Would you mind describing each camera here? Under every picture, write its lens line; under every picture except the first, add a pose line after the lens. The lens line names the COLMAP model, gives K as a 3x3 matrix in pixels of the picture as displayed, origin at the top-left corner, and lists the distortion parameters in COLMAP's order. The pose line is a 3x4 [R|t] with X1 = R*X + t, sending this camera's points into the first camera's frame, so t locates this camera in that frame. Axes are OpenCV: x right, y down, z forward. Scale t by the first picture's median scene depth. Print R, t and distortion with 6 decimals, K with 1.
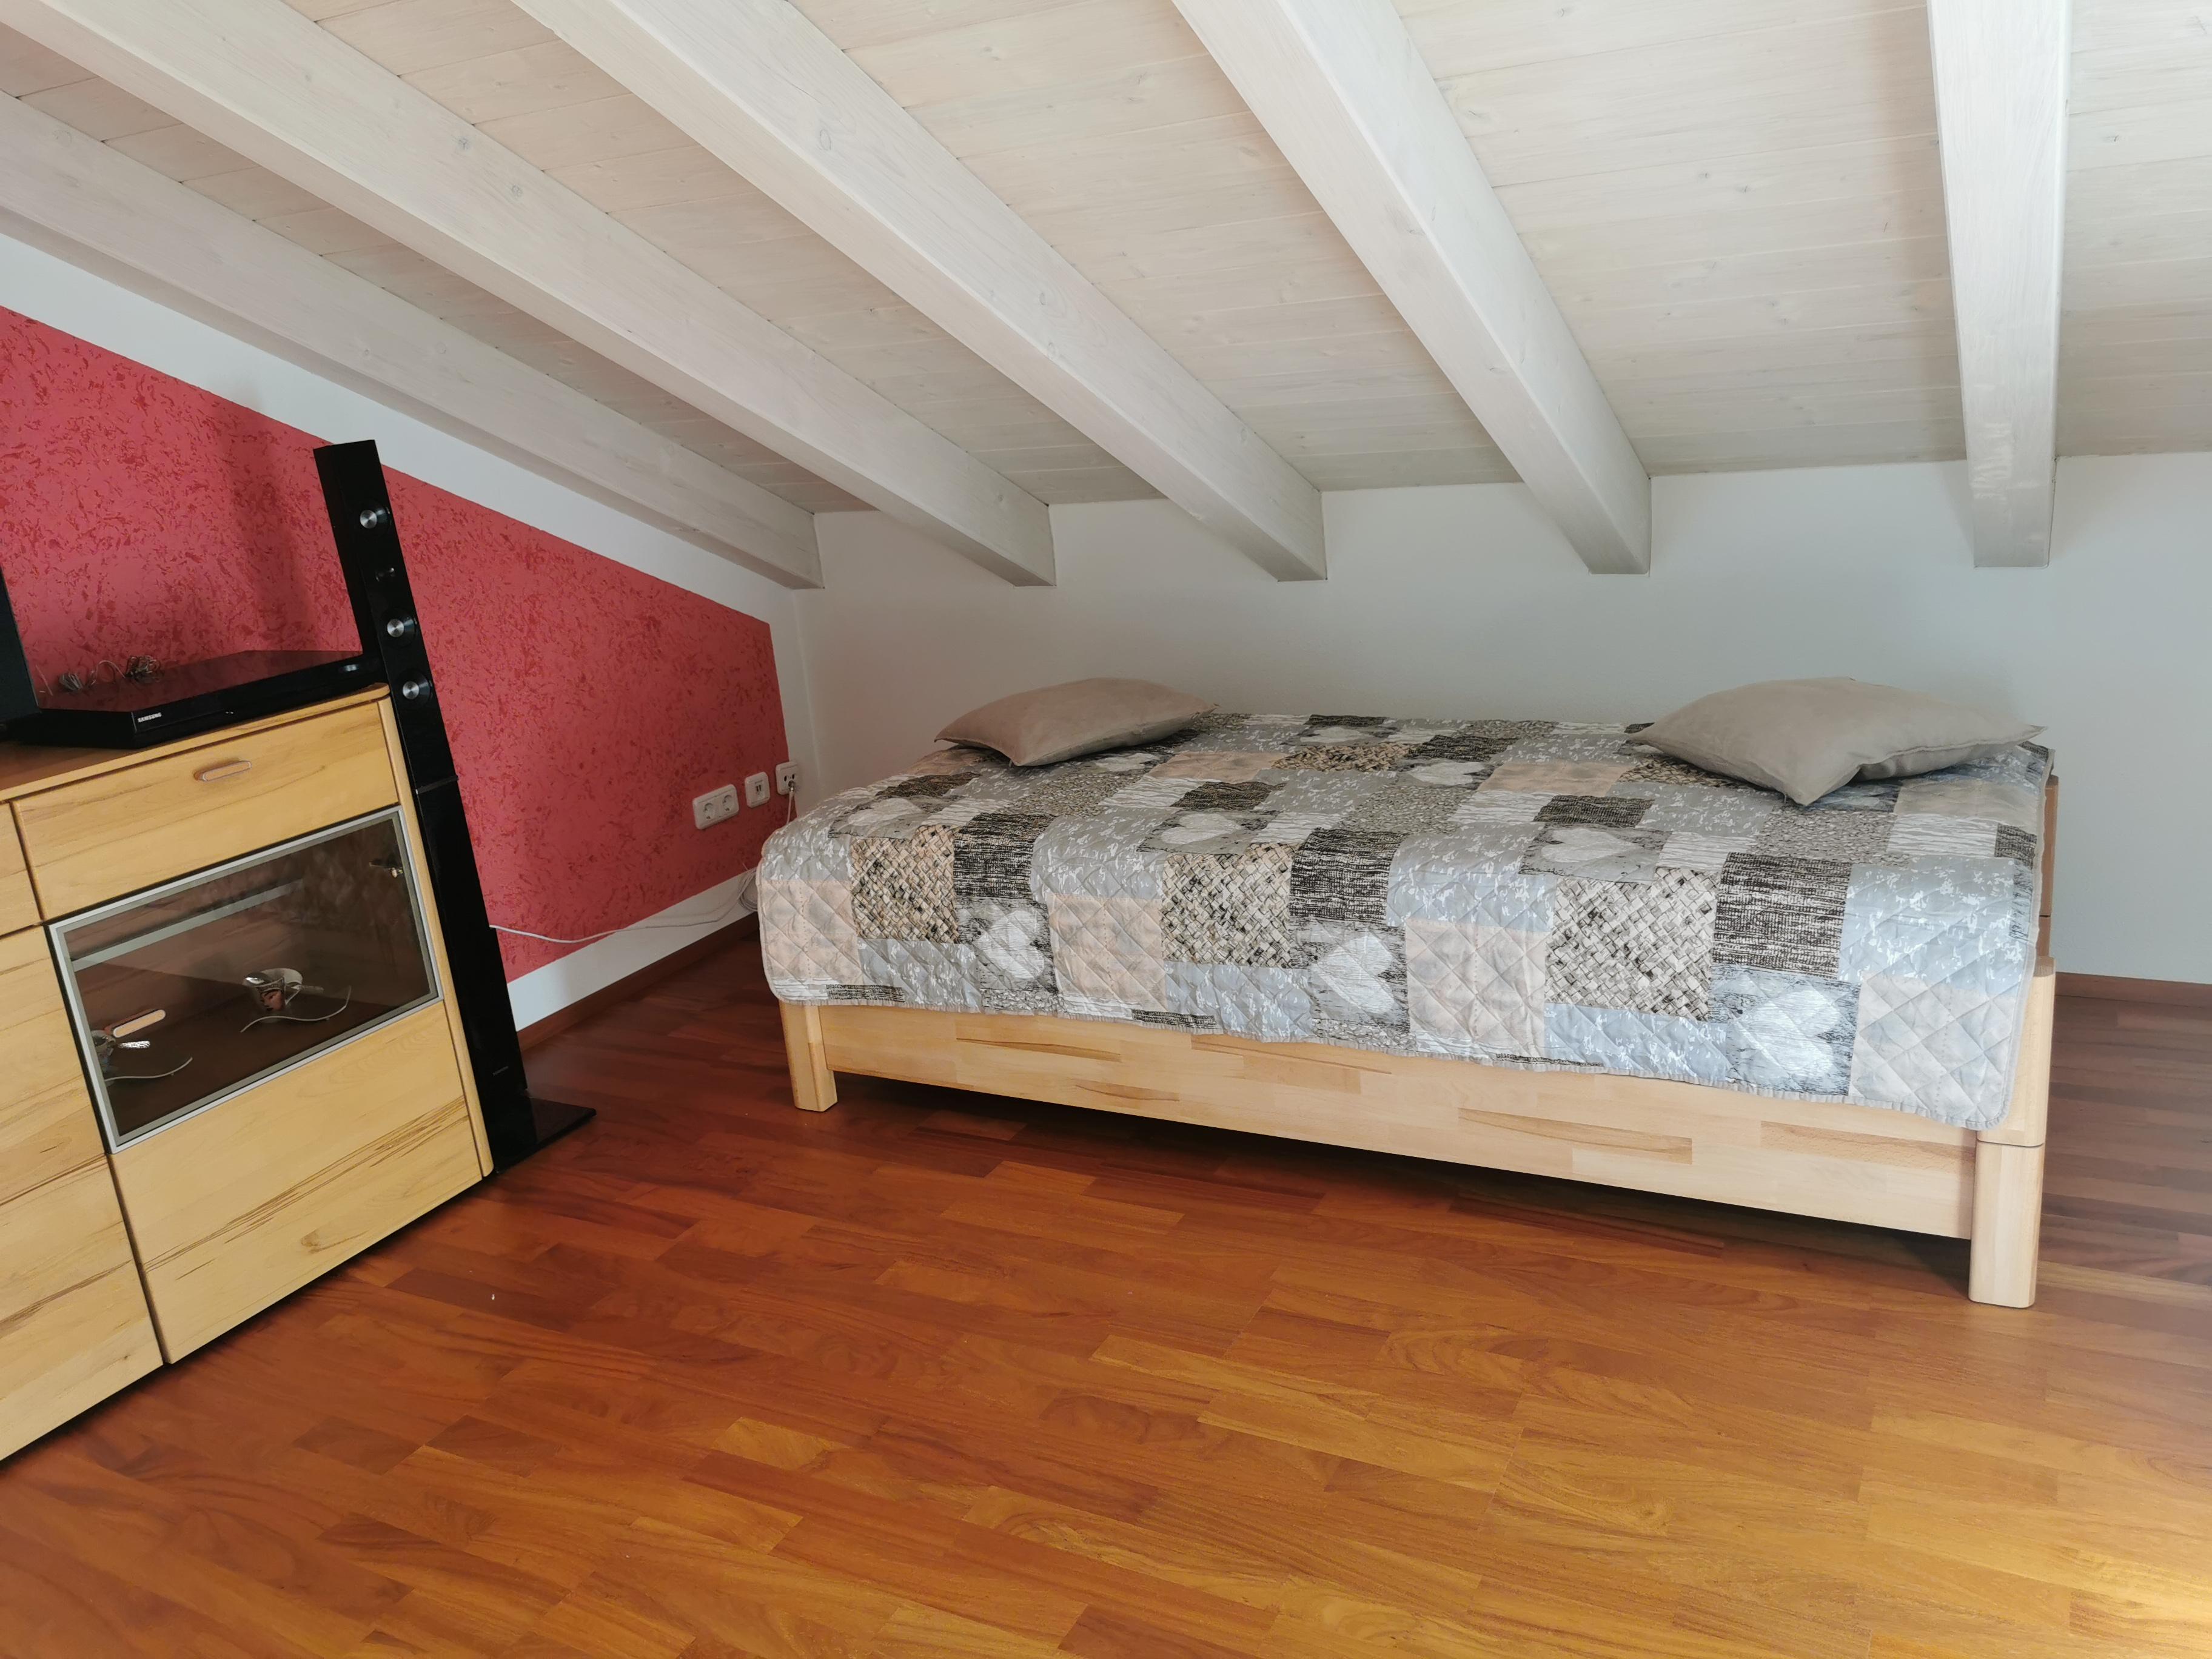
lens RADIAL K [[1701.7, 0, 1094.7], [0, 1701.7, 806.1], [0, 0, 1]] dist [0.039285, -0.069203]
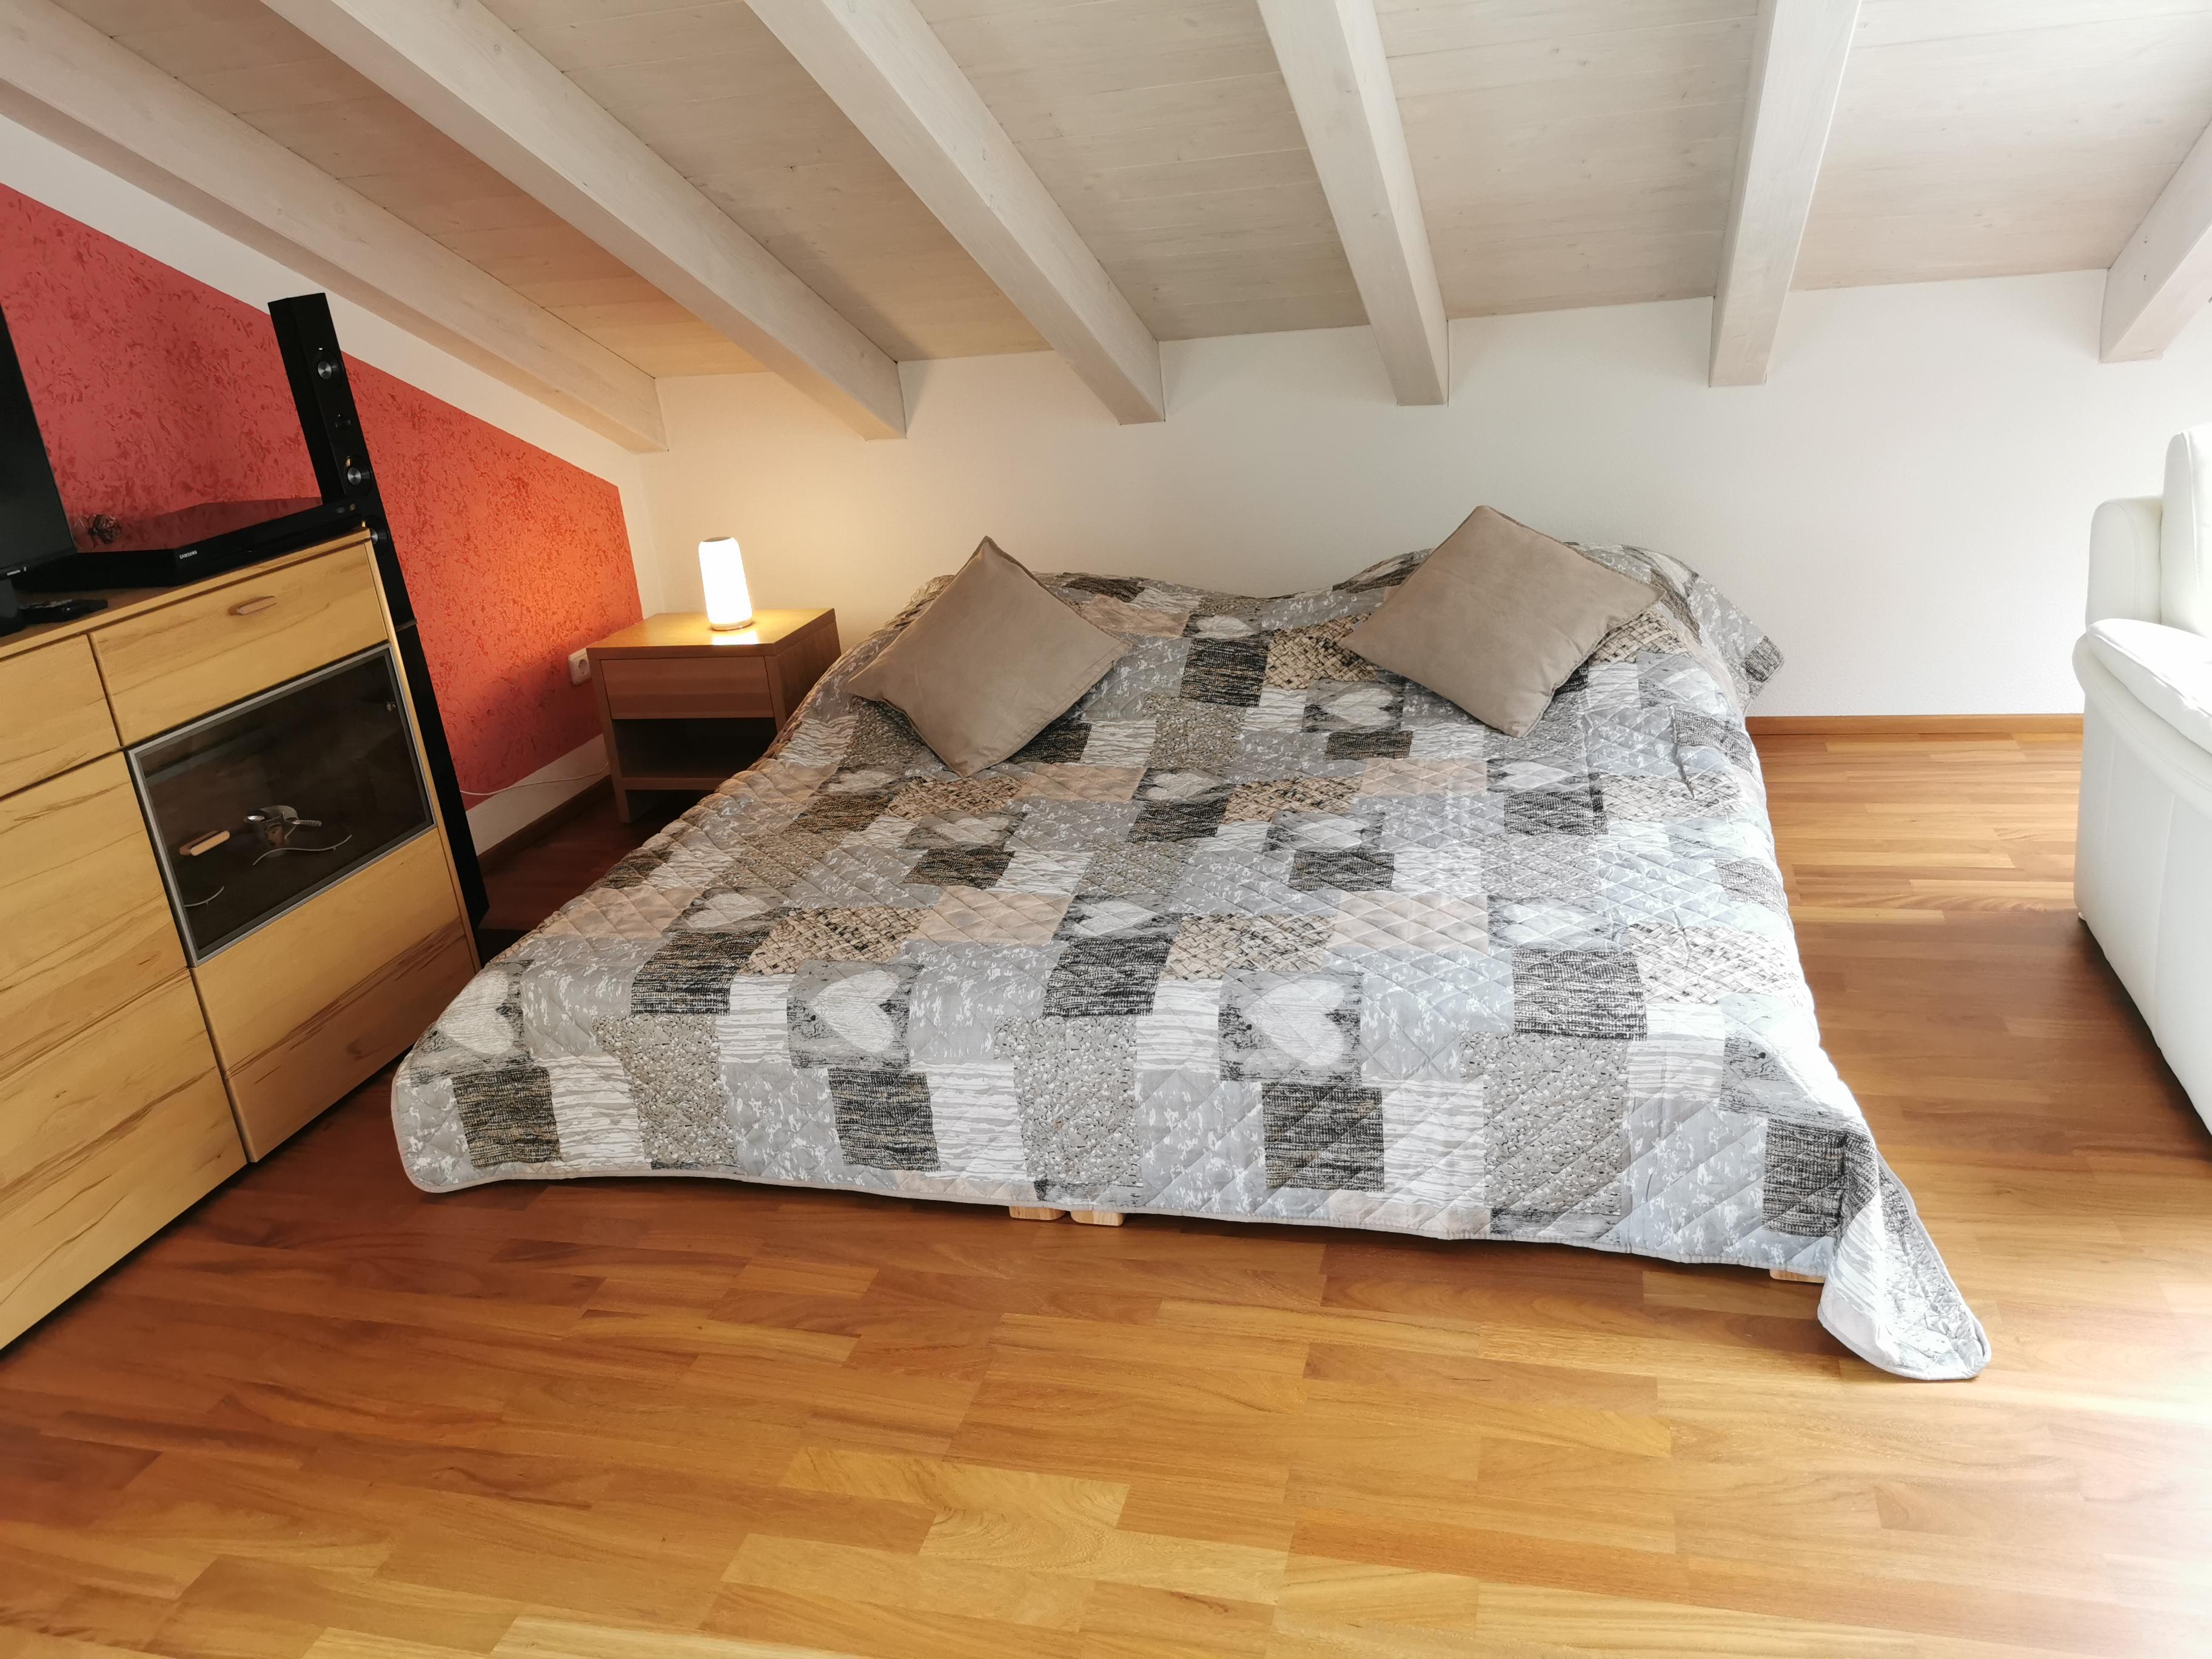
lens RADIAL K [[1701.7, 0, 1094.7], [0, 1701.7, 806.1], [0, 0, 1]] dist [0.039285, -0.069203]
pose [[0.976393, -0.072148, 0.203597, -0.204040], [0.060713, 0.996236, 0.061869, 0.061887], [-0.207295, -0.048047, 0.977098, -0.130999]]
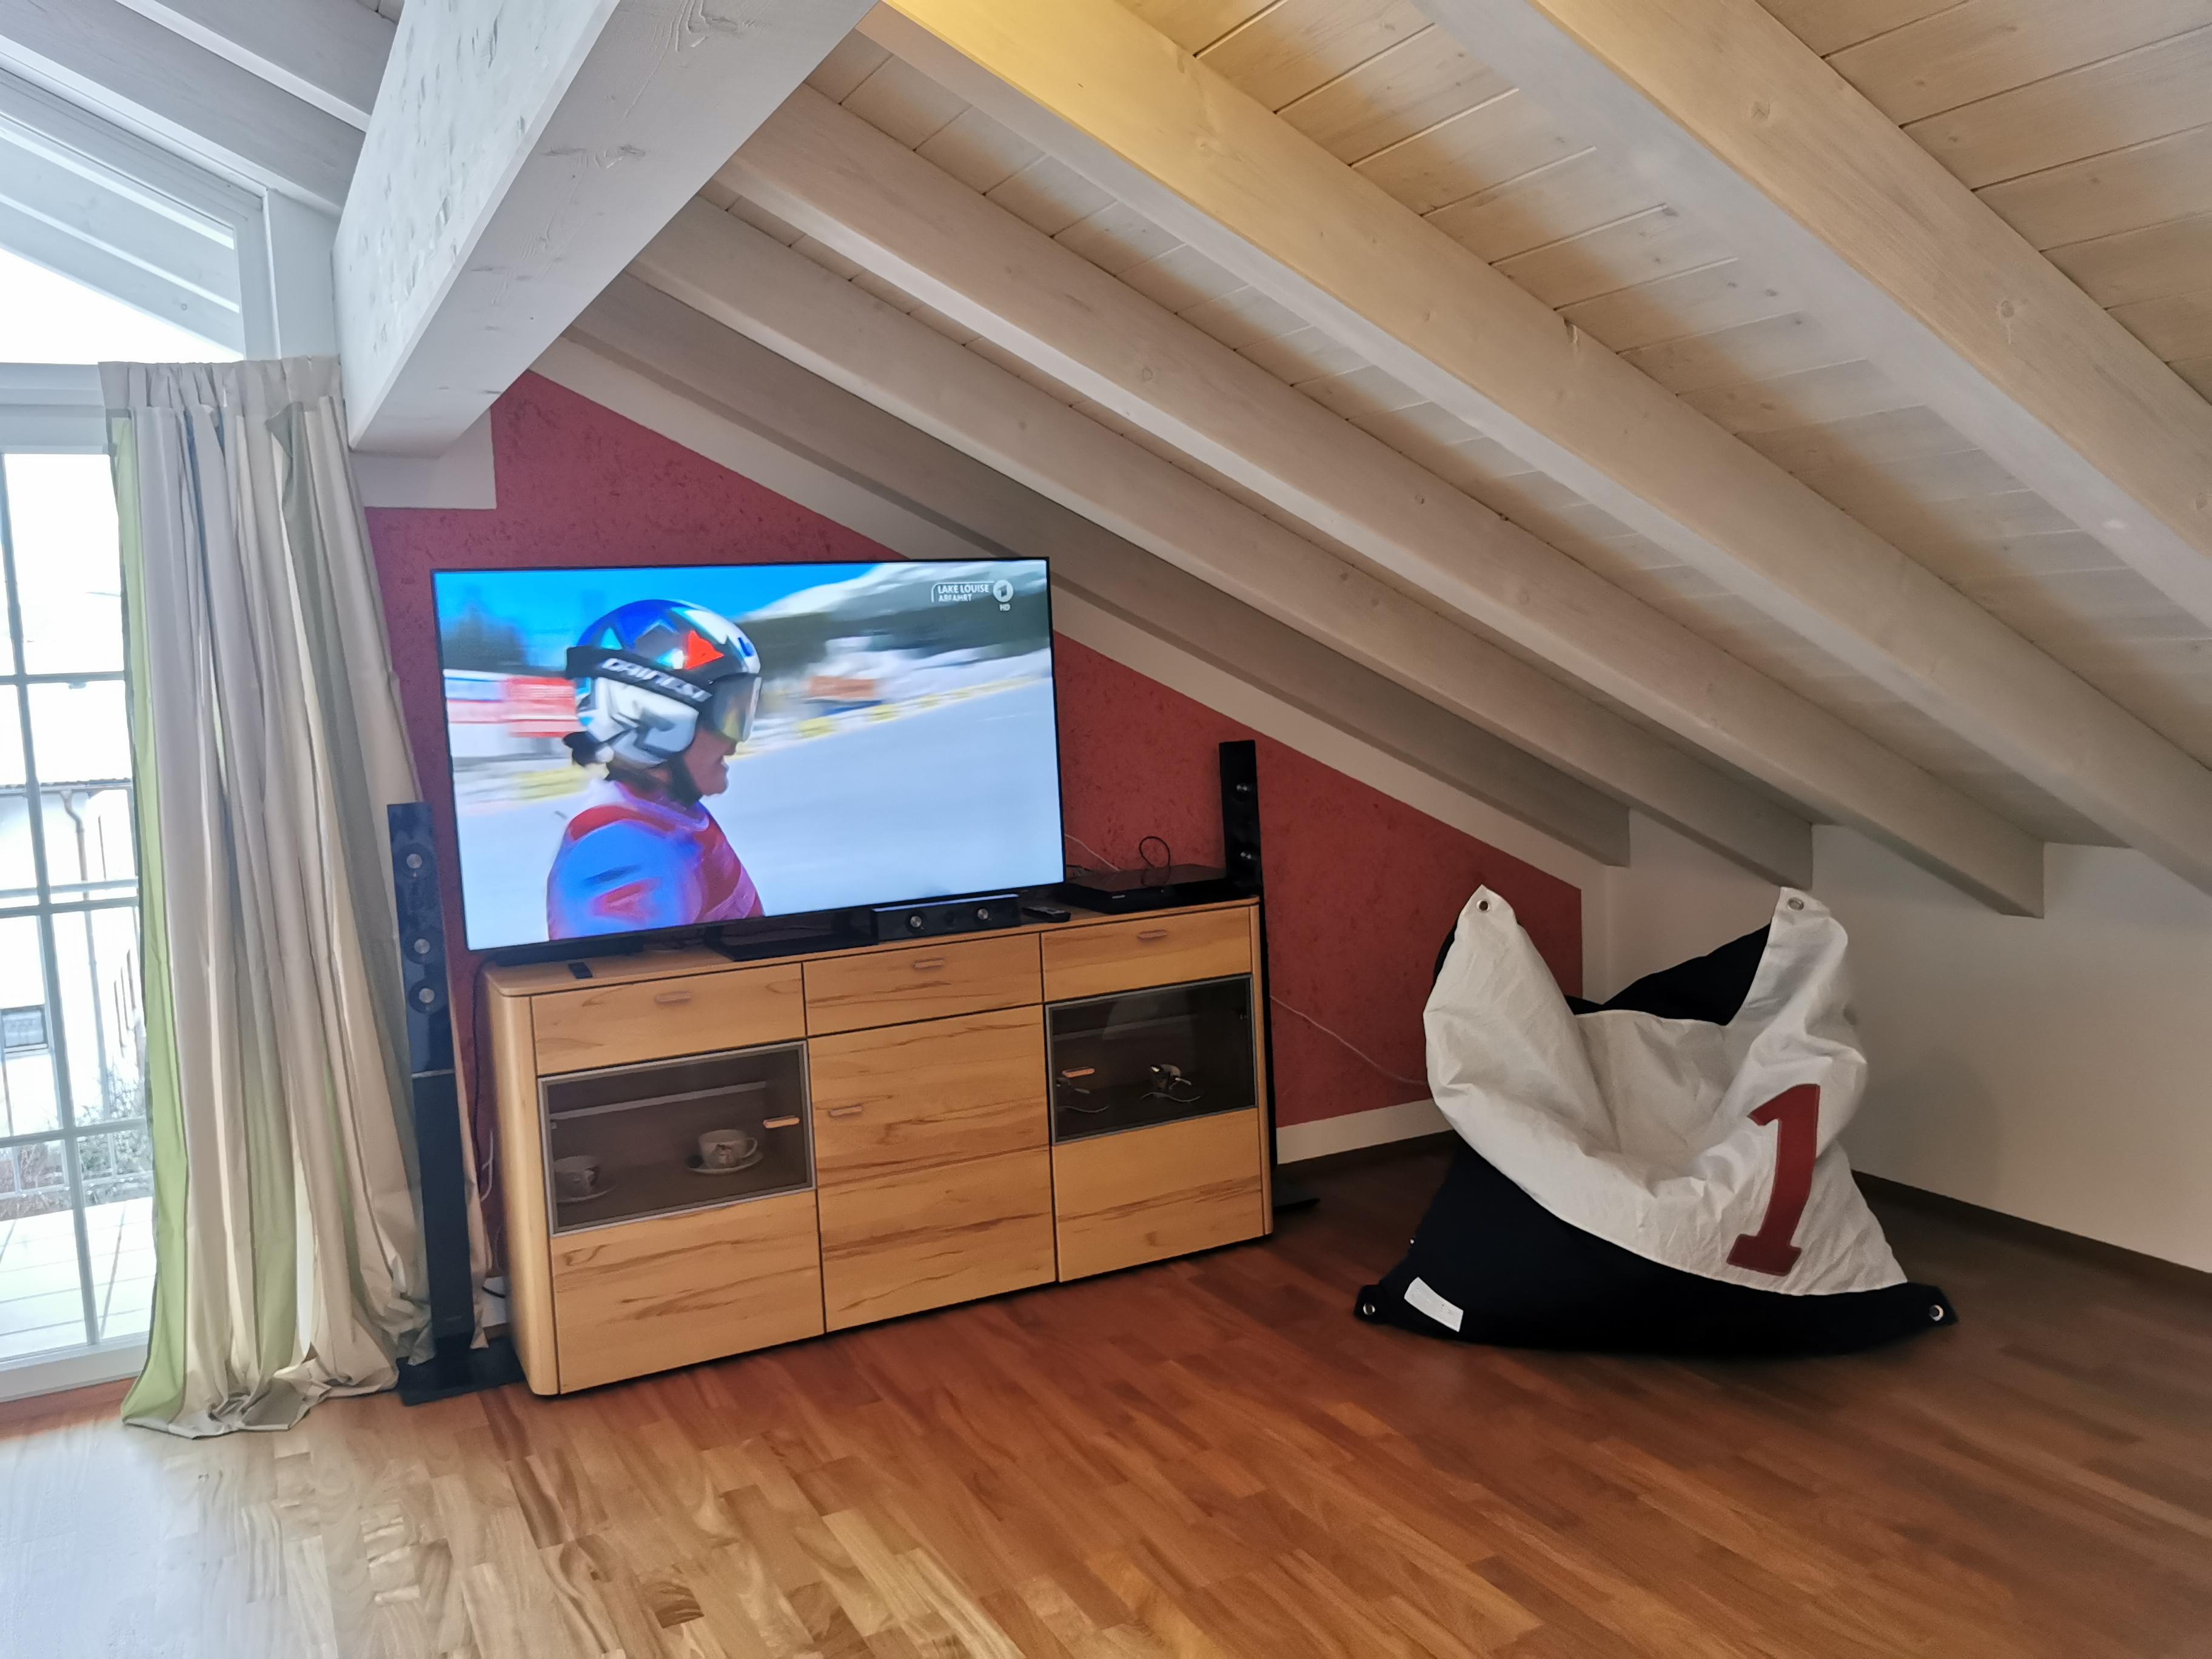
lens RADIAL K [[1692.5, 0, 1074.2], [0, 1692.5, 822.4], [0, 0, 1]] dist [0.038248, -0.084210]
pose [[0.816916, 0.112756, -0.565627, 0.314800], [-0.183398, 0.980586, -0.069398, 0.000091], [0.546821, 0.160427, 0.821736, -0.373276]]
